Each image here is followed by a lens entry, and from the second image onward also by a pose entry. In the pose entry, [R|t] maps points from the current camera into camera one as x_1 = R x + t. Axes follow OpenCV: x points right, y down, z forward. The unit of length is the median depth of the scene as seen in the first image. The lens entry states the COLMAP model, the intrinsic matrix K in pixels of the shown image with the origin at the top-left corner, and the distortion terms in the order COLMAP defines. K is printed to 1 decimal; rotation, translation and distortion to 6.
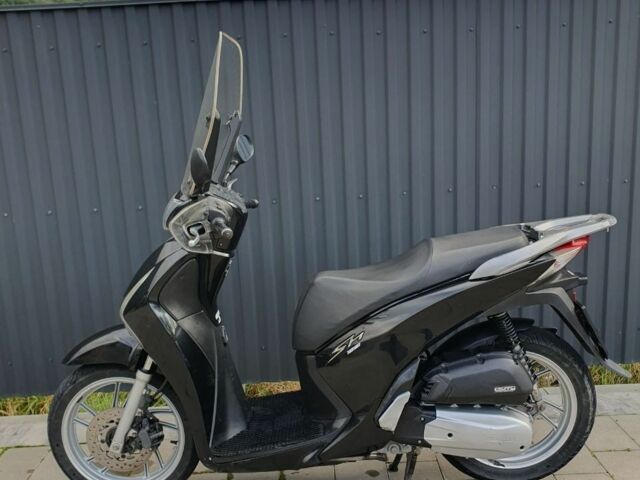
lens RADIAL K [[692.4, 0, 315.1], [0, 692.4, 235.5], [0, 0, 1]] dist [0.033055, 0.000000]
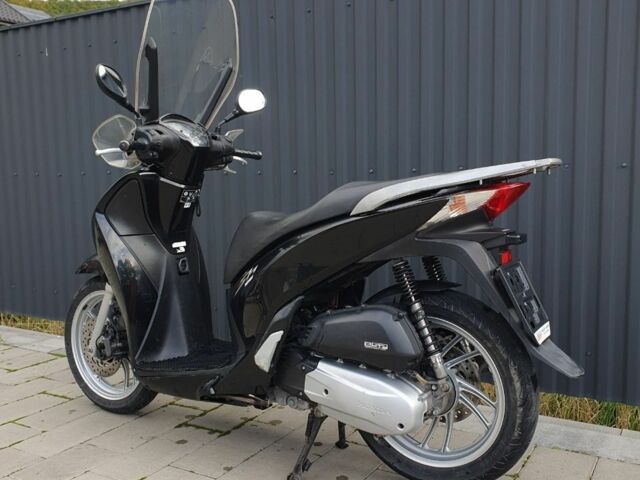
lens RADIAL K [[692.4, 0, 321.9], [0, 692.4, 237.9], [0, 0, 1]] dist [0.033055, 0.000000]
pose [[0.841723, 0.082024, -0.533643, 0.643938], [-0.135063, 0.988956, -0.061028, 0.145870], [0.522743, 0.123444, 0.843505, 0.219763]]
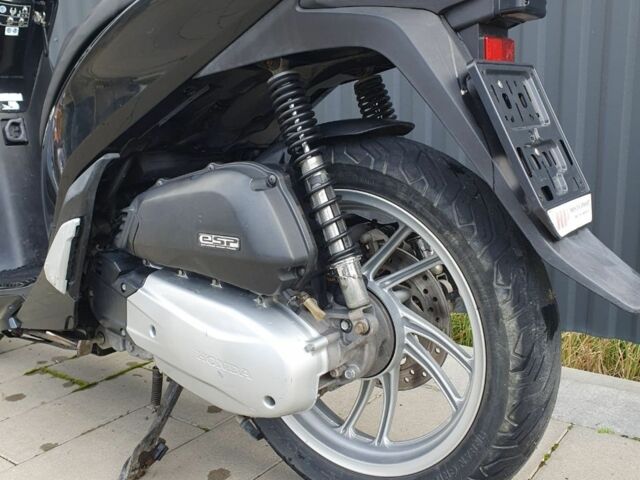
lens RADIAL K [[692.4, 0, 305.0], [0, 692.4, 246.9], [0, 0, 1]] dist [0.033055, 0.000000]
pose [[0.772464, 0.146093, -0.618026, 0.556617], [-0.138213, 0.988527, 0.060924, 0.186222], [0.619836, 0.038358, 0.783793, 0.683909]]
